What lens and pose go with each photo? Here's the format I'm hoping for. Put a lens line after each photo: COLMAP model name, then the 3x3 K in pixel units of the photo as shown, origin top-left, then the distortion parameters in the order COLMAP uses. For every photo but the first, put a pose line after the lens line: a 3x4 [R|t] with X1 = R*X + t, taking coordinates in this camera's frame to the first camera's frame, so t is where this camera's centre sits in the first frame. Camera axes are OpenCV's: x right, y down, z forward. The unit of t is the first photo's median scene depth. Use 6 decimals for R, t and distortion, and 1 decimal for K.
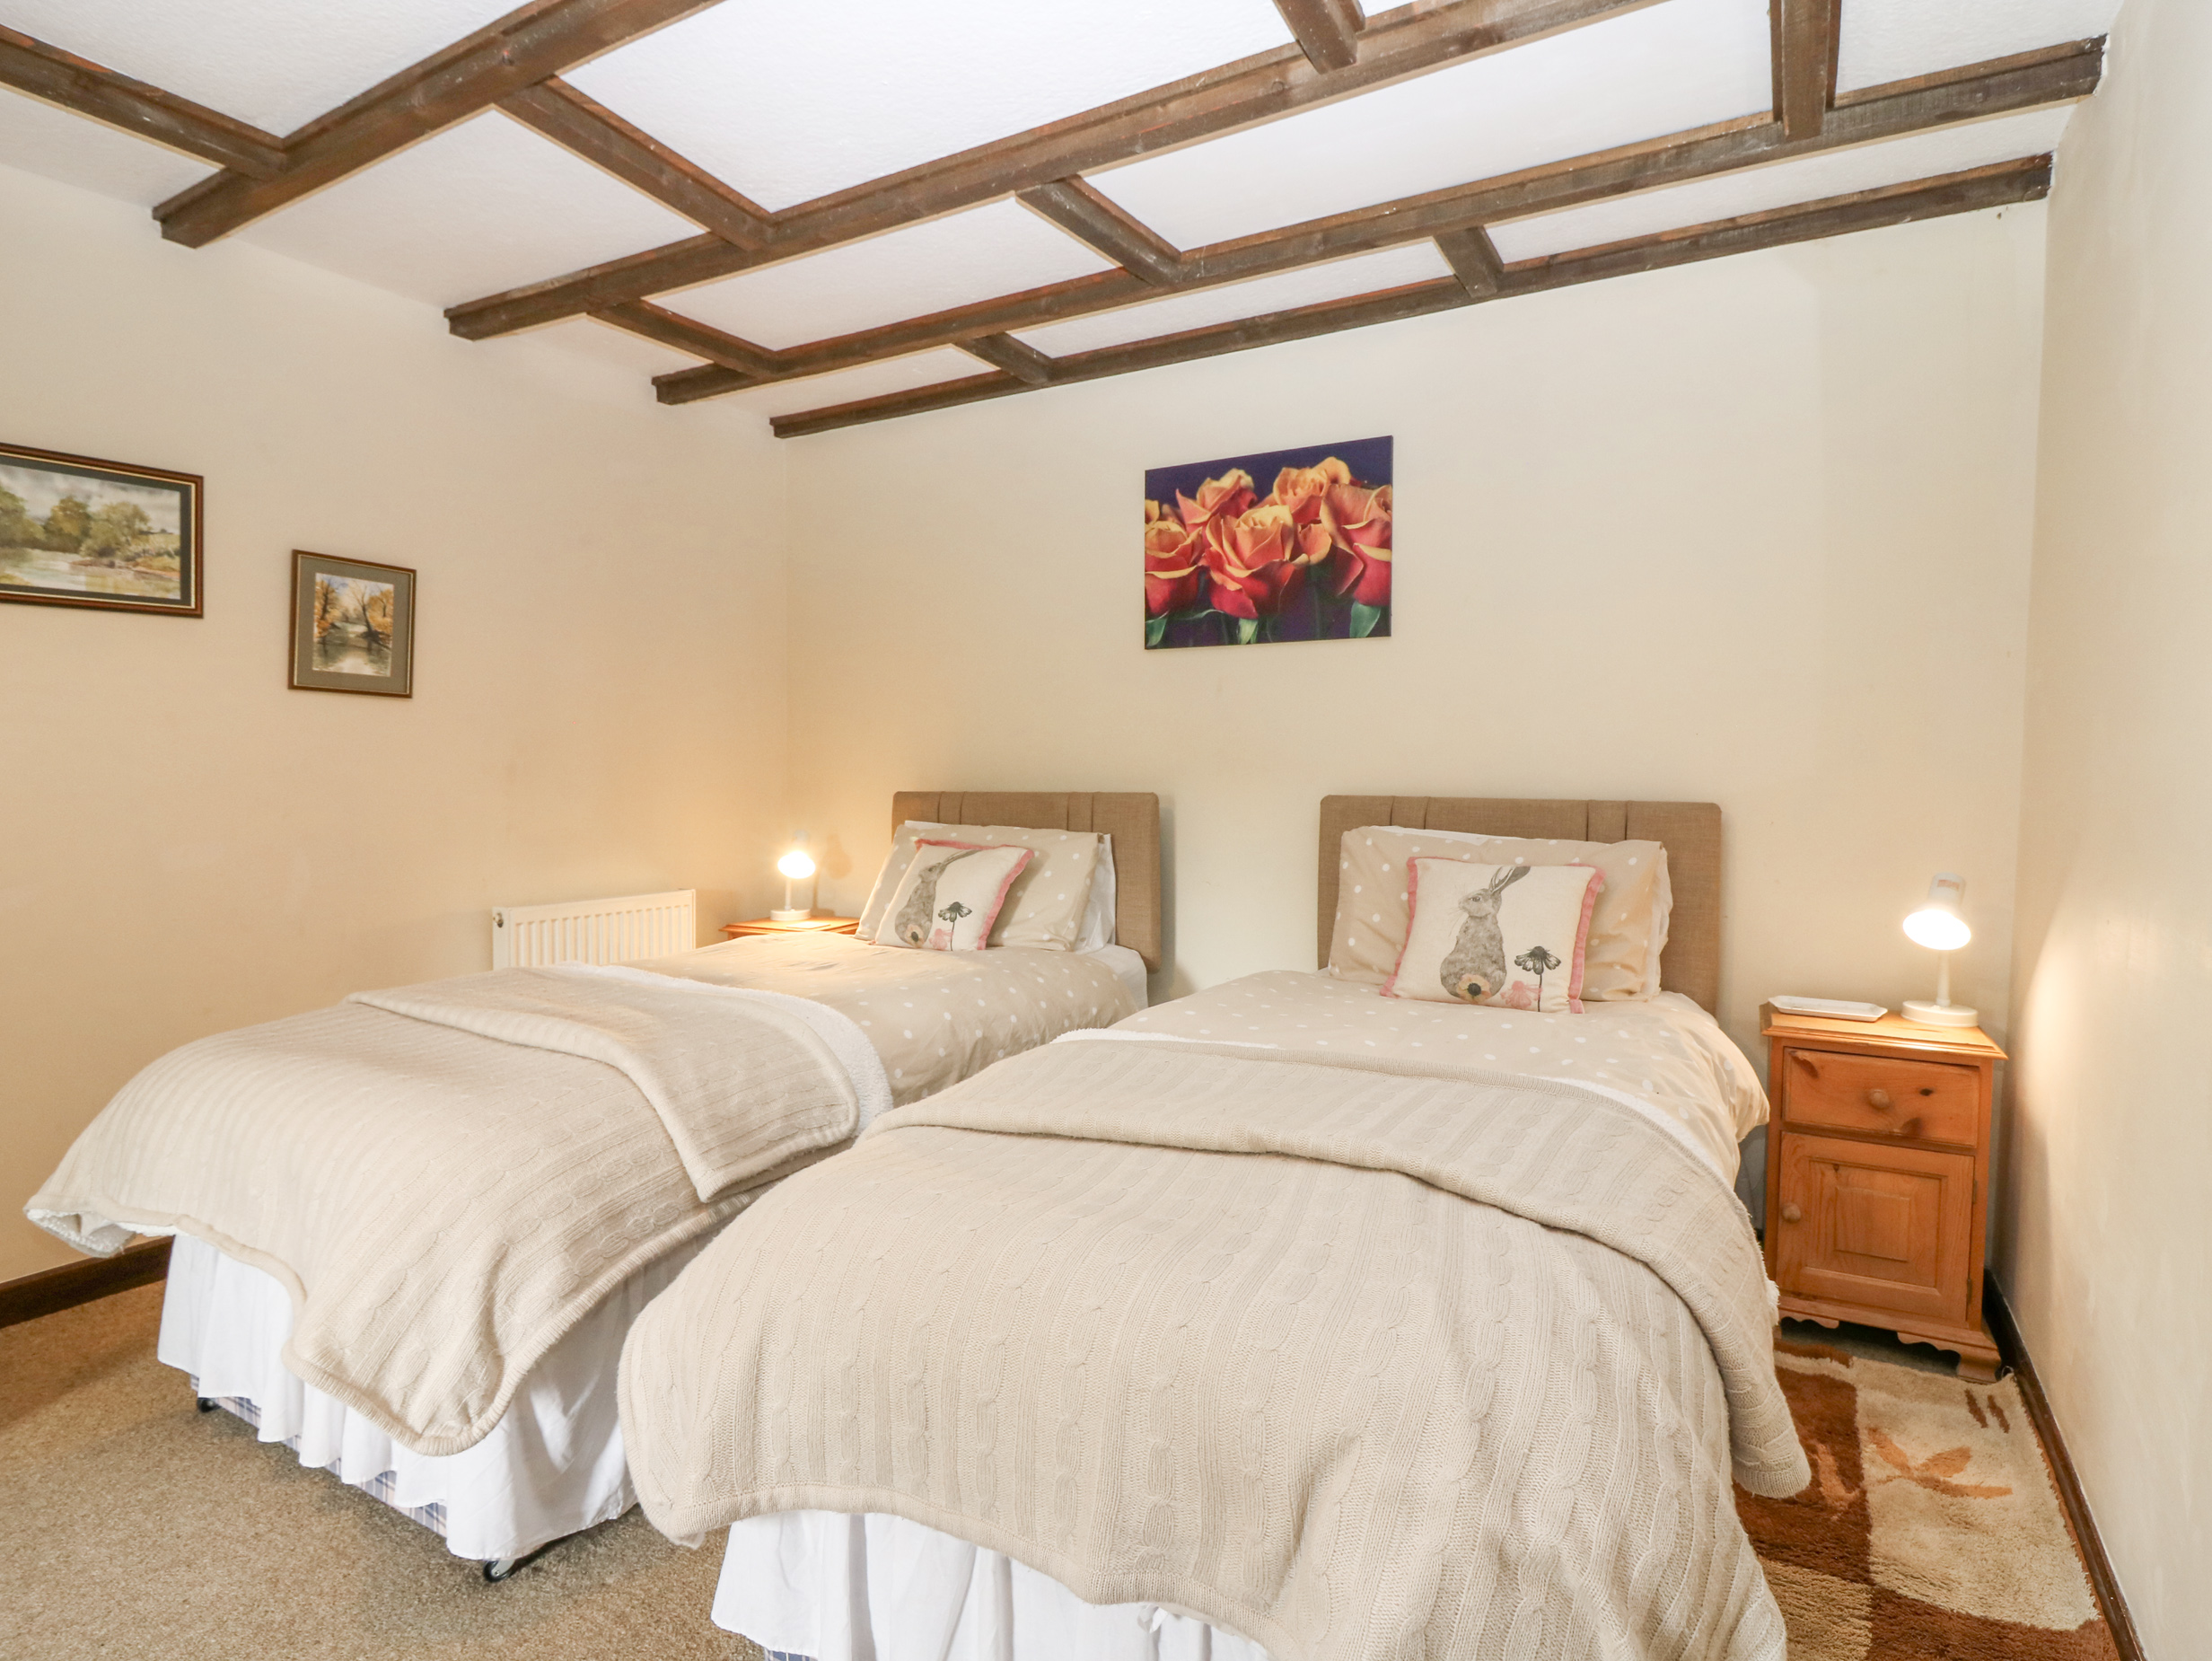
lens RADIAL K [[1147.7, 0, 1102.9], [0, 1147.7, 826.5], [0, 0, 1]] dist [-0.006816, -0.006796]
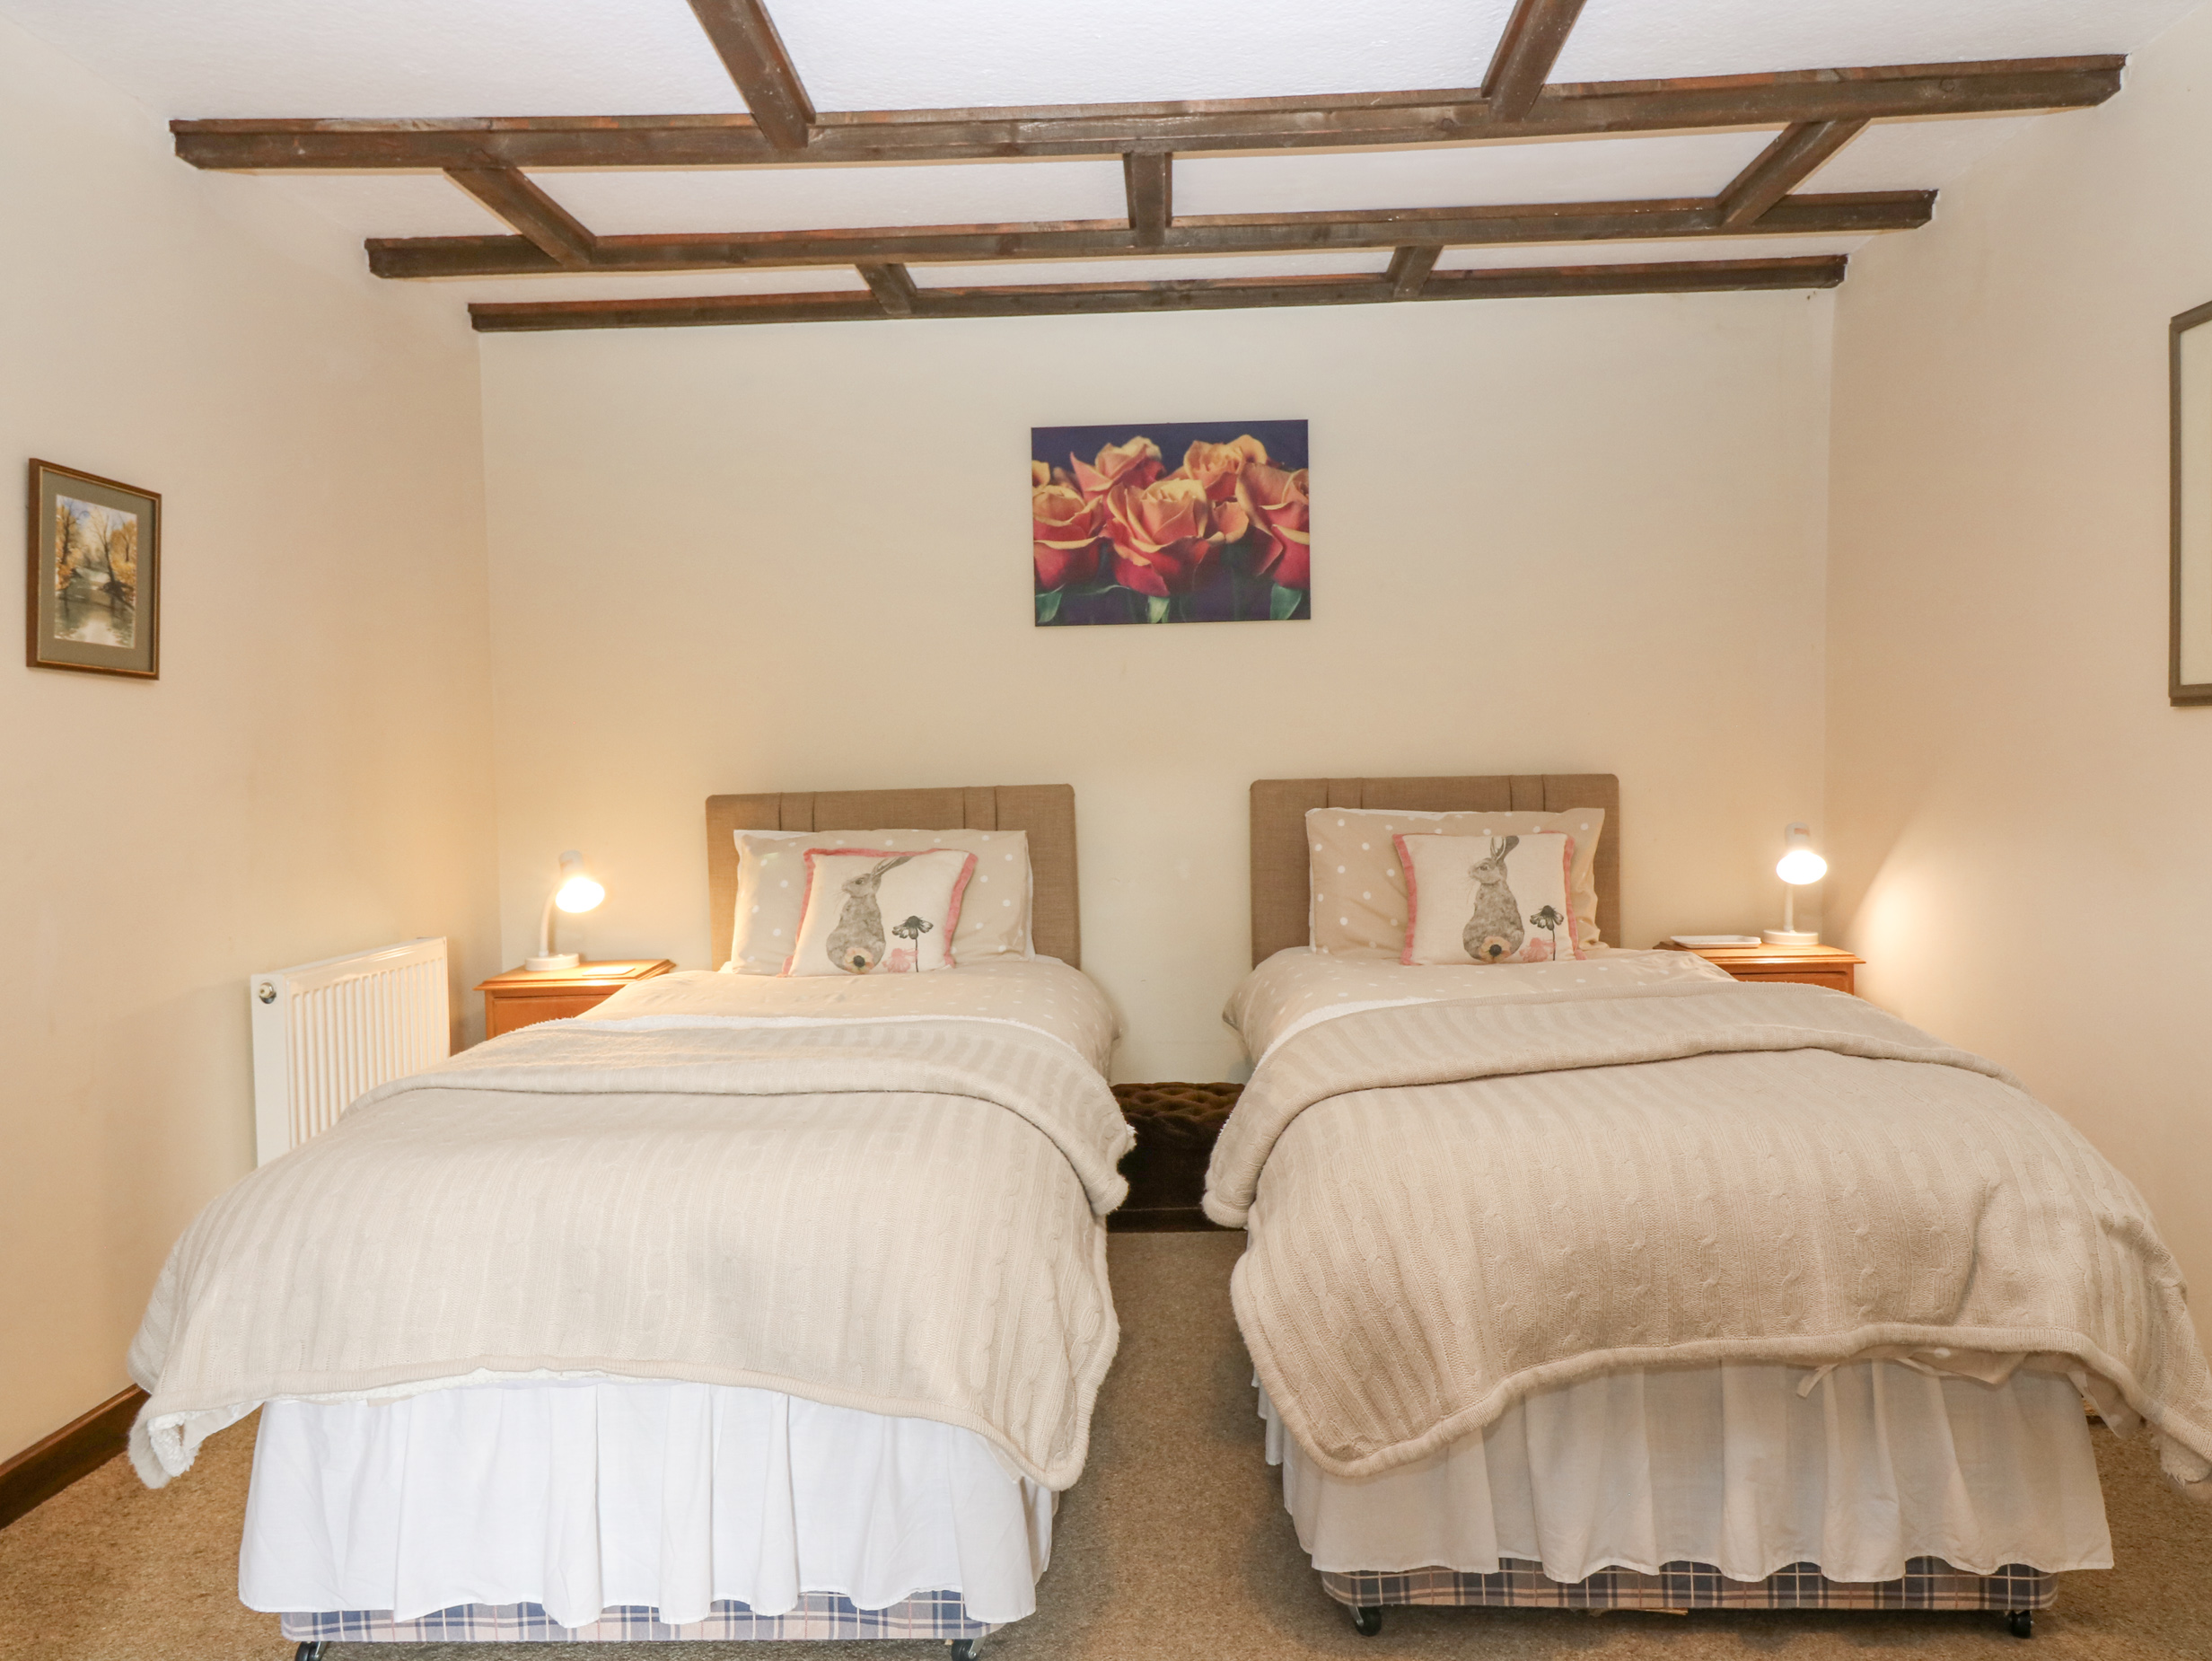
lens RADIAL K [[1461.2, 0, 1104.0], [0, 1461.2, 829.3], [0, 0, 1]] dist [0.003855, -0.005077]
pose [[0.883598, -0.047025, 0.465880, -0.511991], [0.049025, 0.998767, 0.007833, -0.001166], [-0.465674, 0.015918, 0.884813, -0.044141]]
